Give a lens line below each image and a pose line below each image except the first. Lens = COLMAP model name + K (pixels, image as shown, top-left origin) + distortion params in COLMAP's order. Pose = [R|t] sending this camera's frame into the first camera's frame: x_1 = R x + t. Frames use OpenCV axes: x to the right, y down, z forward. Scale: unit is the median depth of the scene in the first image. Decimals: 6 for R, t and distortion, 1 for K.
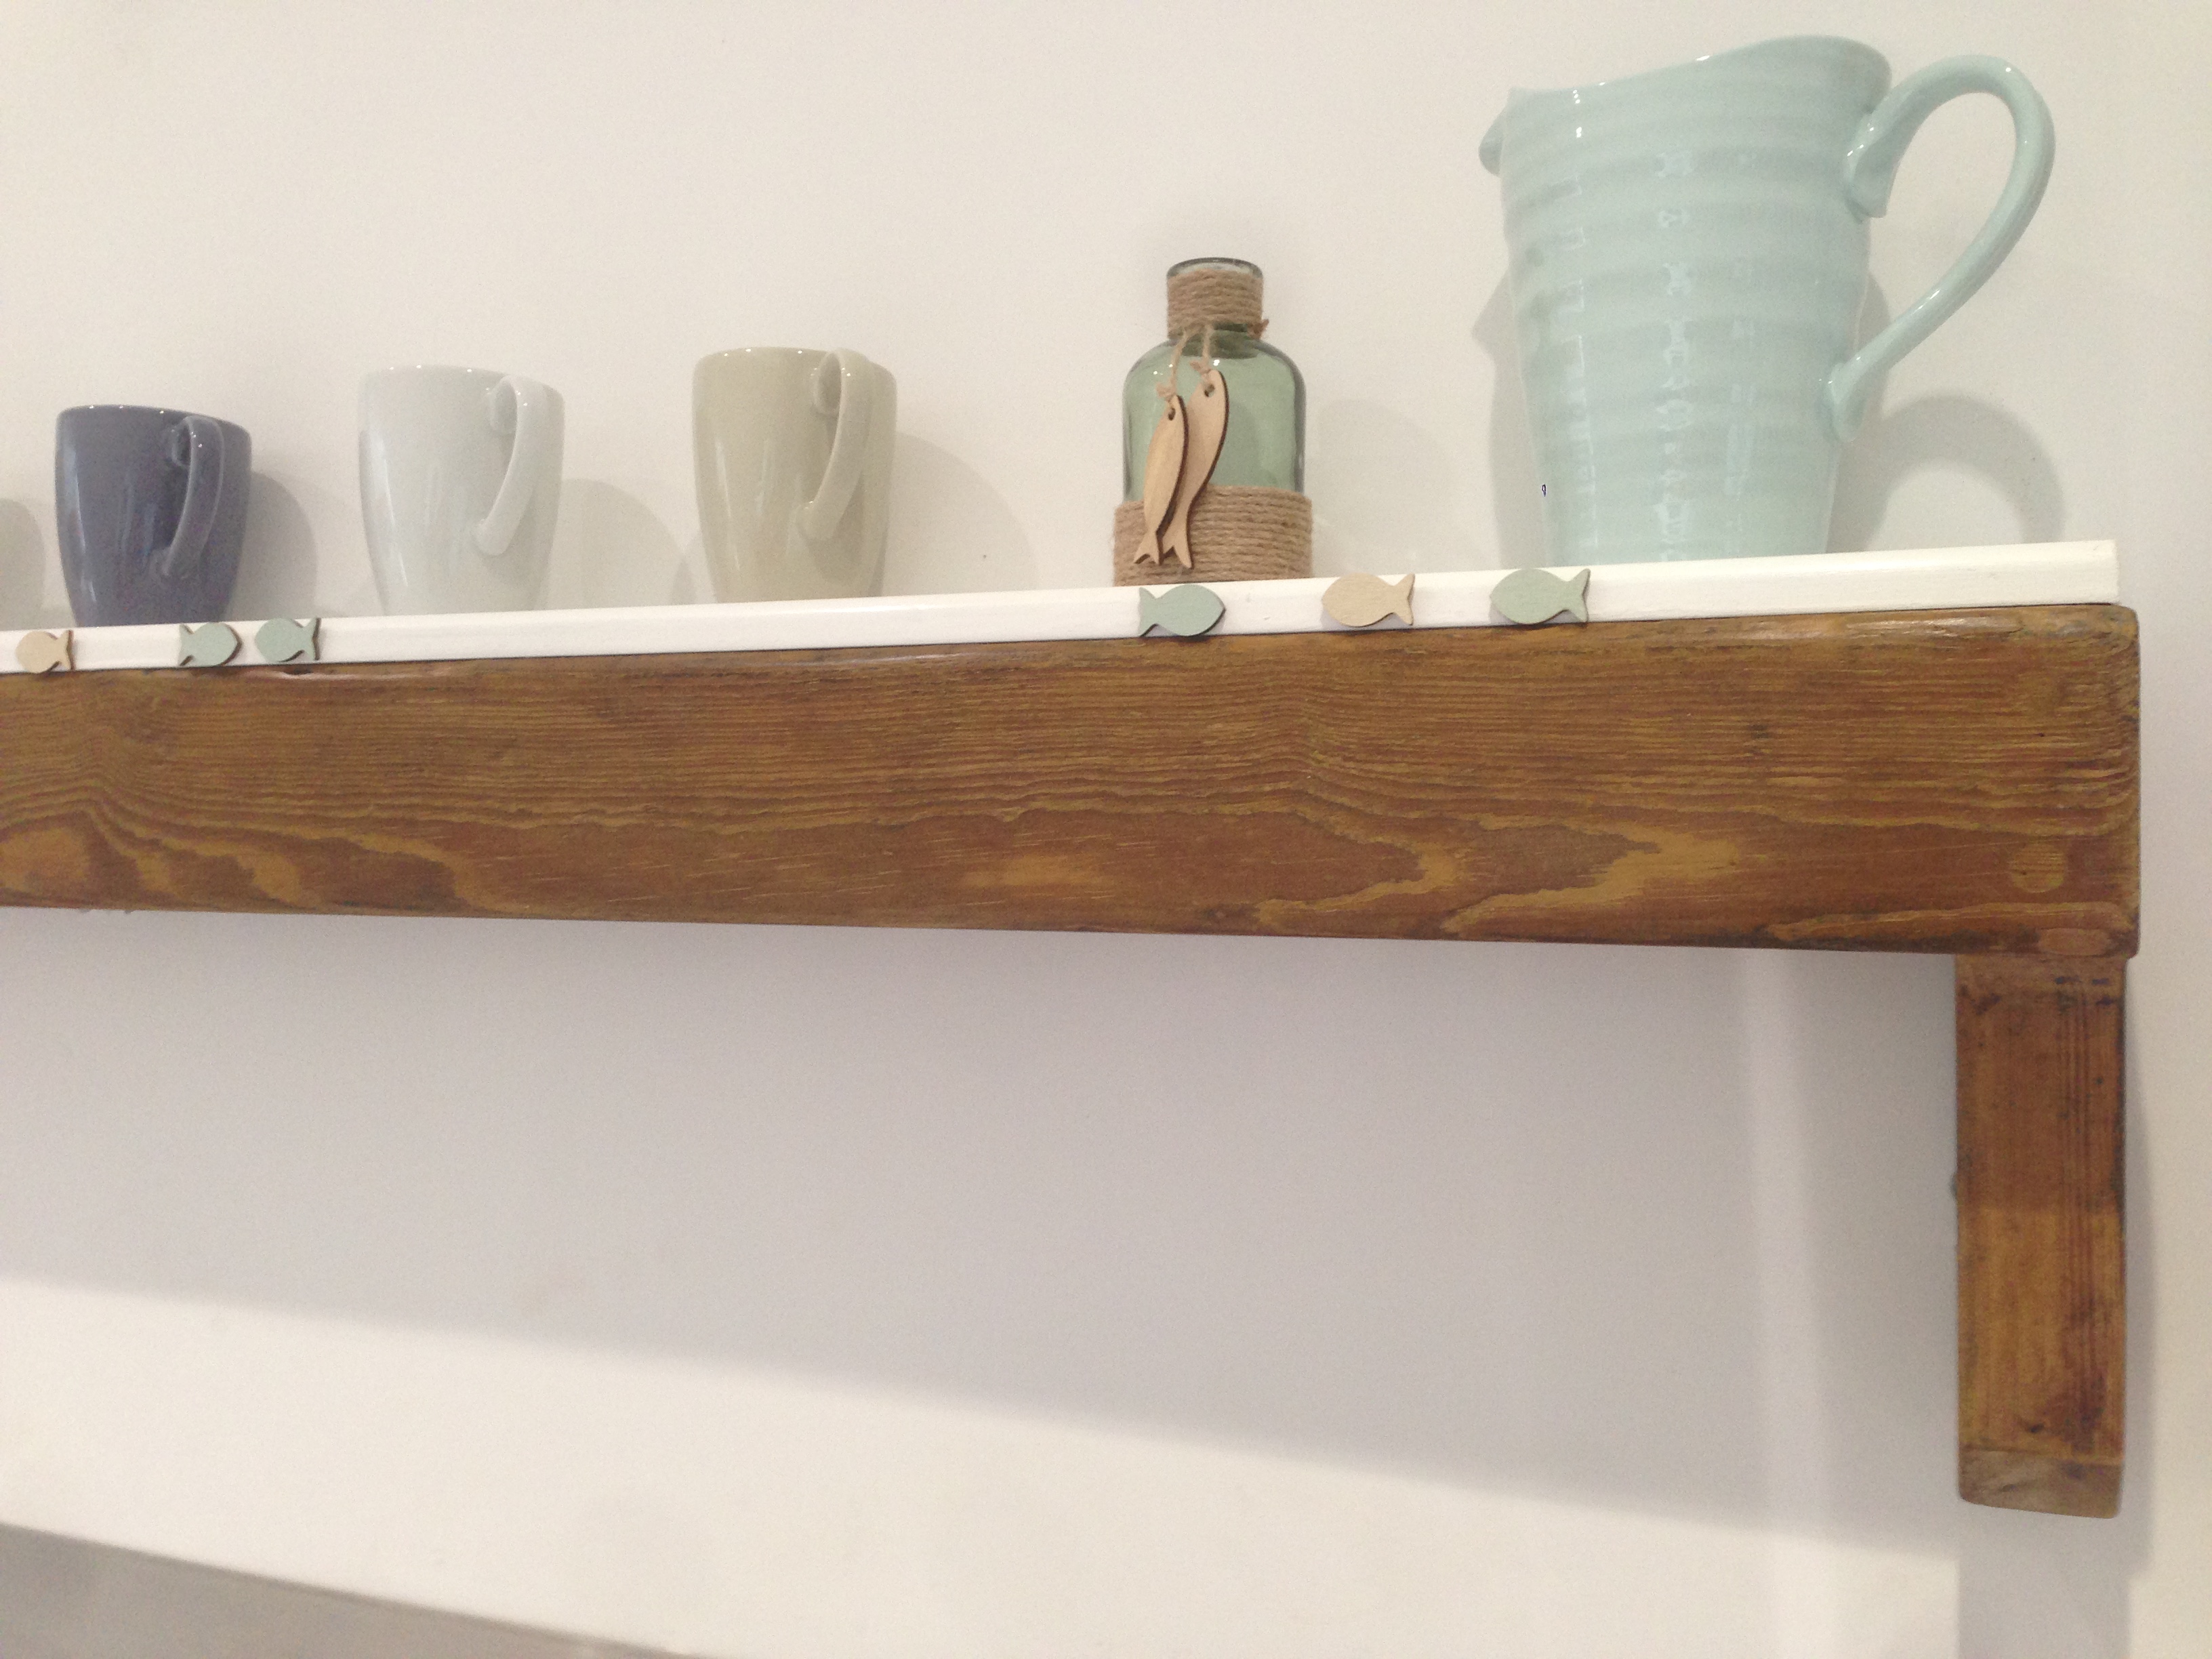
lens RADIAL K [[2164.0, 0, 1110.1], [0, 2164.0, 824.6], [0, 0, 1]] dist [0.107728, 0.000000]
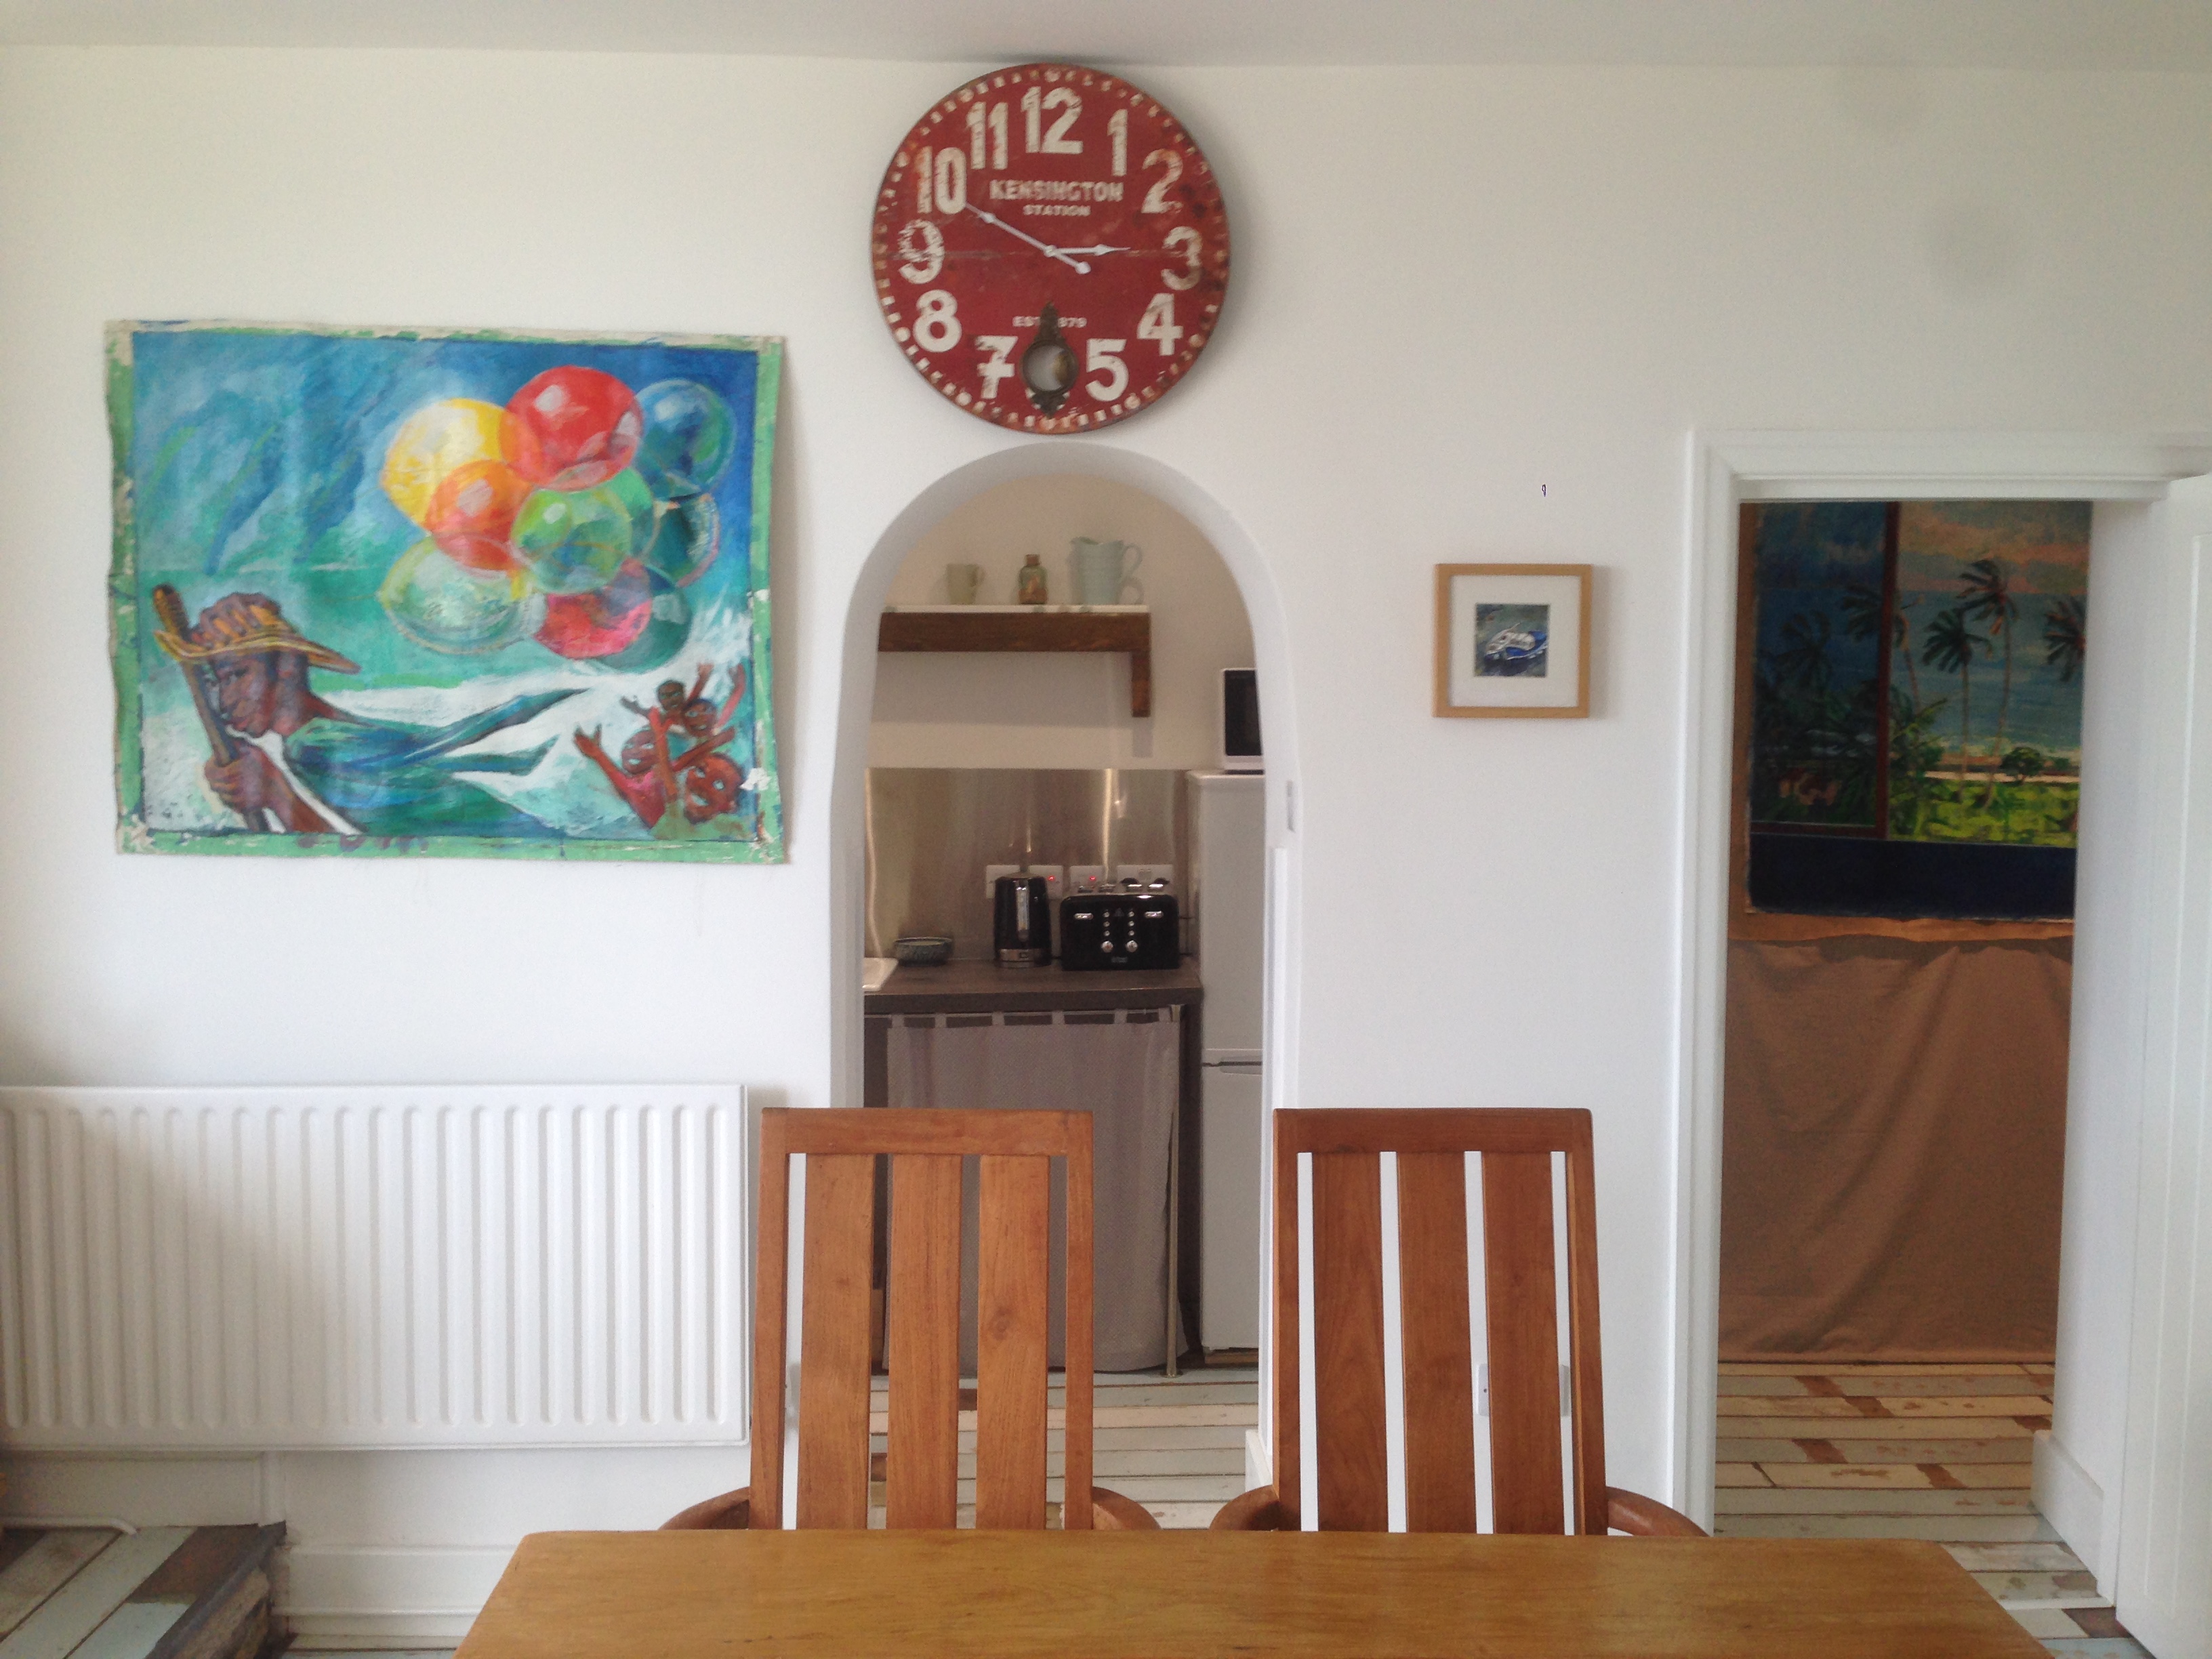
lens RADIAL K [[2164.0, 0, 1104.7], [0, 2164.0, 846.3], [0, 0, 1]] dist [0.107728, 0.000000]
pose [[0.947447, -0.026819, 0.318787, -2.218546], [0.000946, 0.996711, 0.081038, 0.114637], [-0.319911, -0.076478, 0.944356, -6.397138]]
